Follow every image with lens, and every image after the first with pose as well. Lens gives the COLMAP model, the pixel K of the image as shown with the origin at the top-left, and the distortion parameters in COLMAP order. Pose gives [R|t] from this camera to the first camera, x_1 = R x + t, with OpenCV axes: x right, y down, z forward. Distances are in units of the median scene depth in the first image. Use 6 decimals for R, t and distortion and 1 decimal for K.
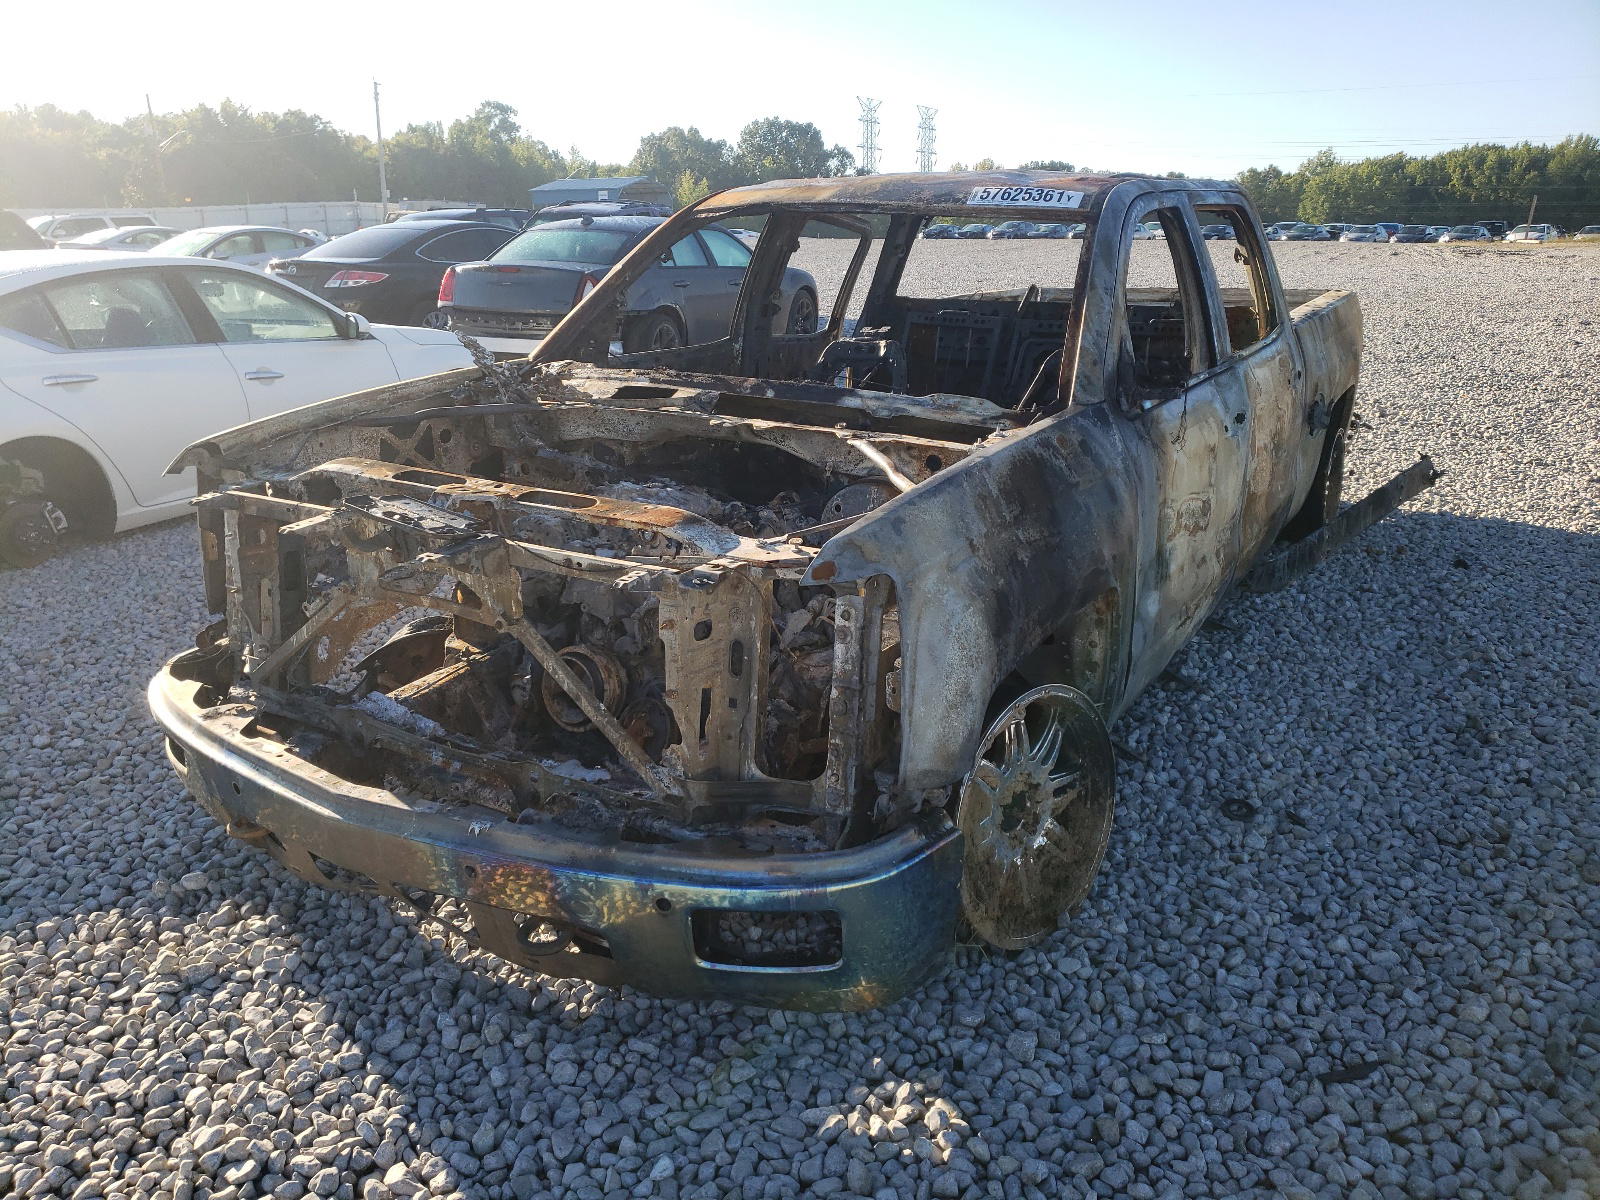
lens RADIAL K [[1221.7, 0, 790.5], [0, 1221.7, 598.2], [0, 0, 1]] dist [0.023407, -0.005434]
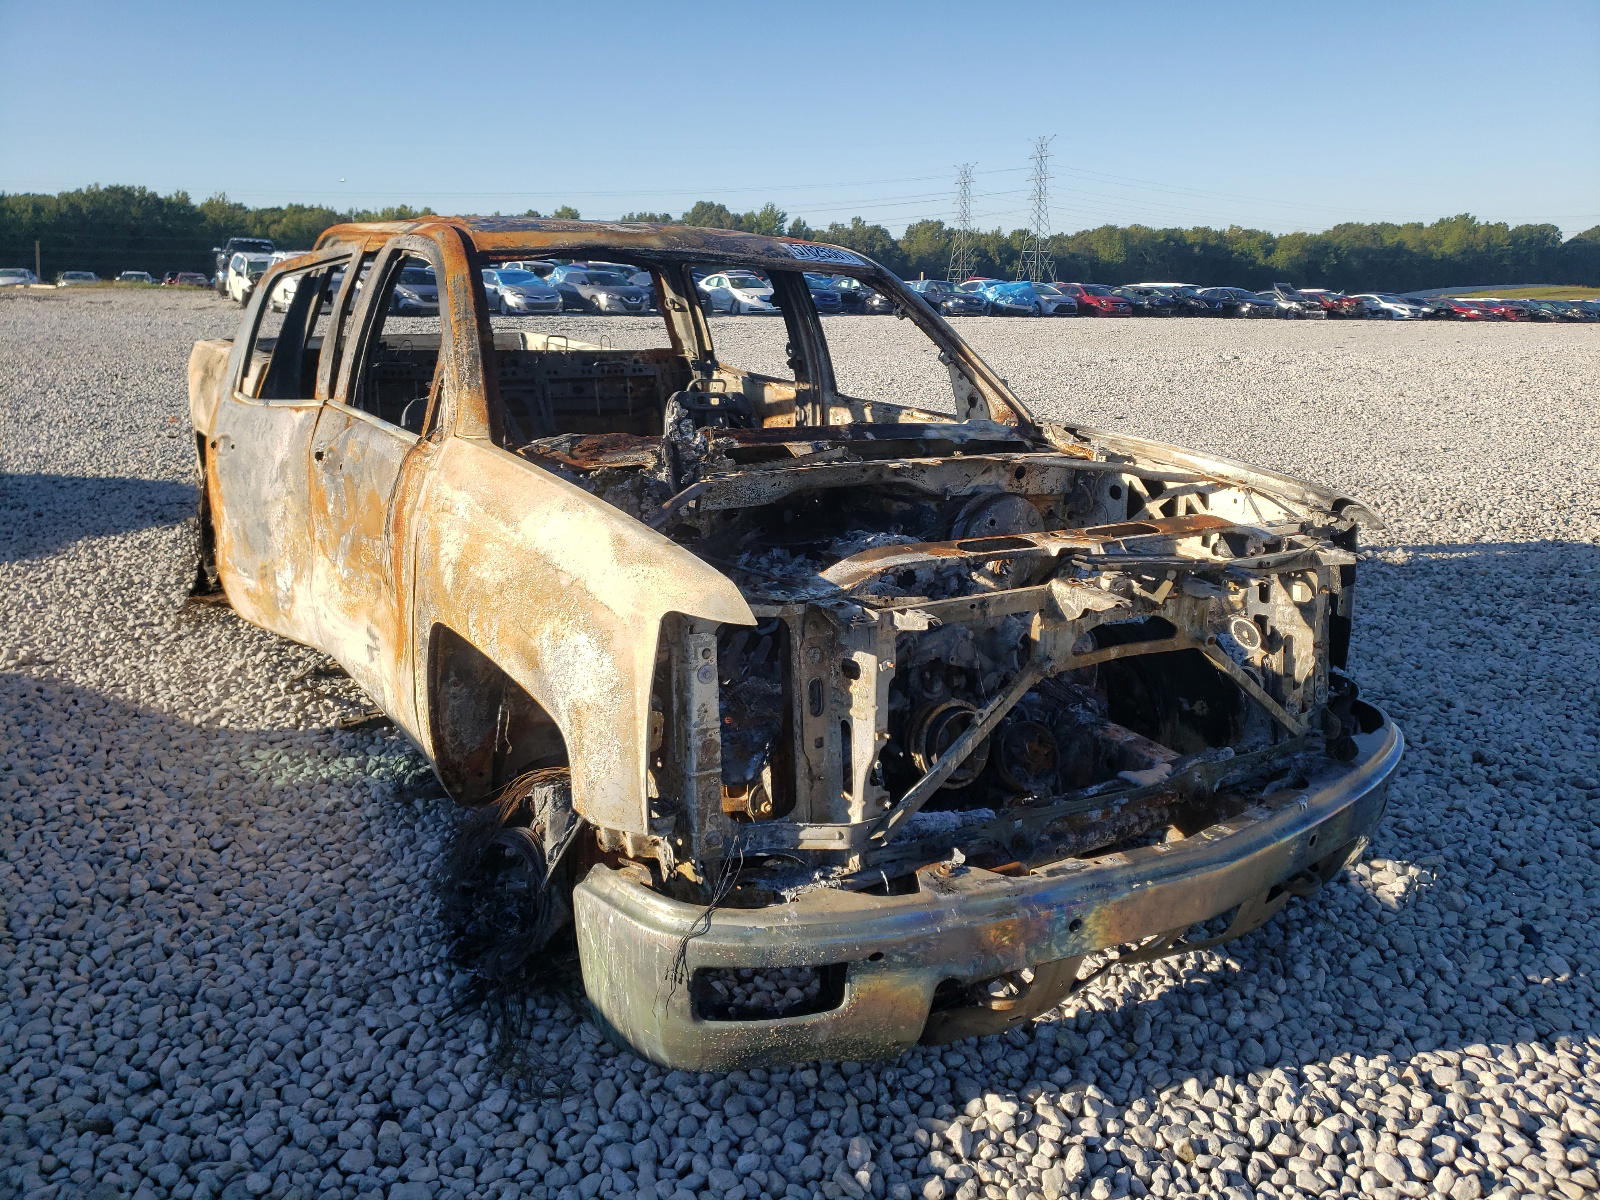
lens RADIAL K [[1221.7, 0, 828.7], [0, 1221.7, 591.6], [0, 0, 1]] dist [0.023407, -0.005434]
pose [[0.441772, -0.209640, 0.872289, -0.997689], [0.243206, 0.963889, 0.108483, -0.165830], [-0.863532, 0.164221, 0.476805, 0.571483]]
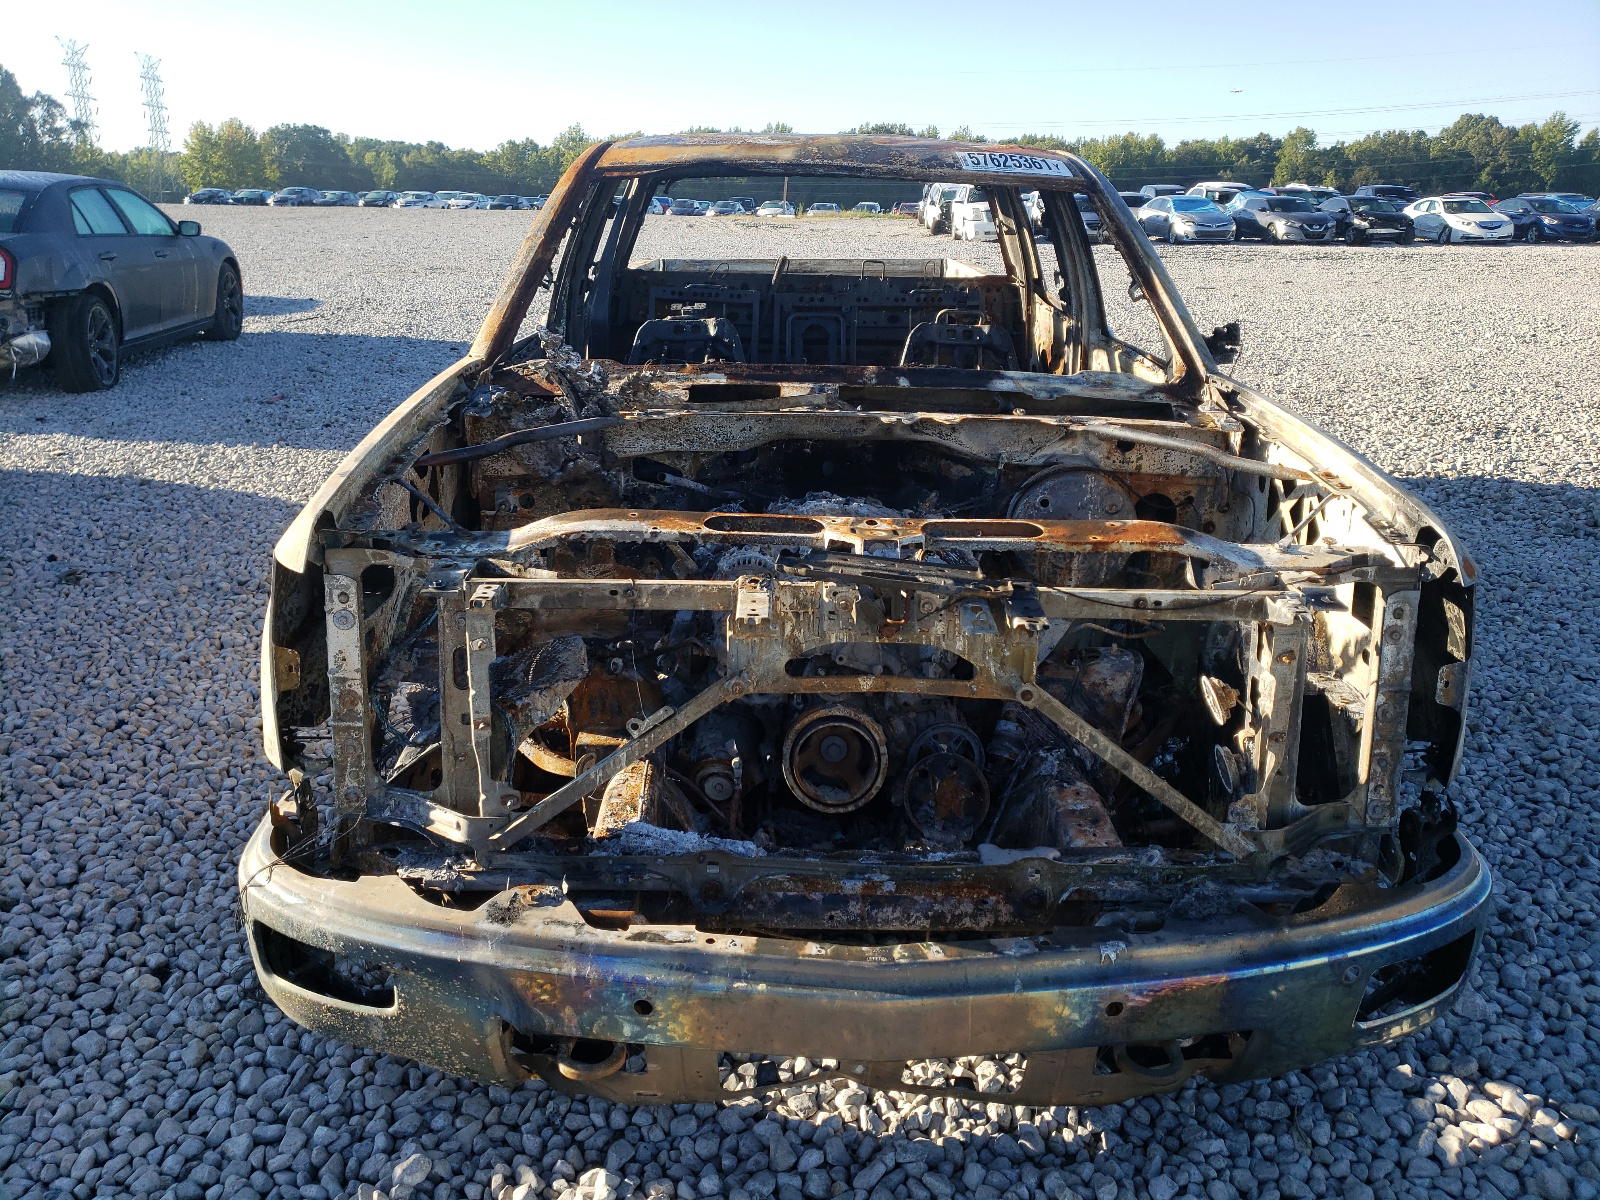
lens RADIAL K [[1221.7, 0, 792.9], [0, 1221.7, 595.2], [0, 0, 1]] dist [0.023407, -0.005434]
pose [[0.851754, -0.148958, 0.502321, -0.561815], [0.138638, 0.988638, 0.058091, -0.081187], [-0.505267, 0.020161, 0.862727, 0.298677]]
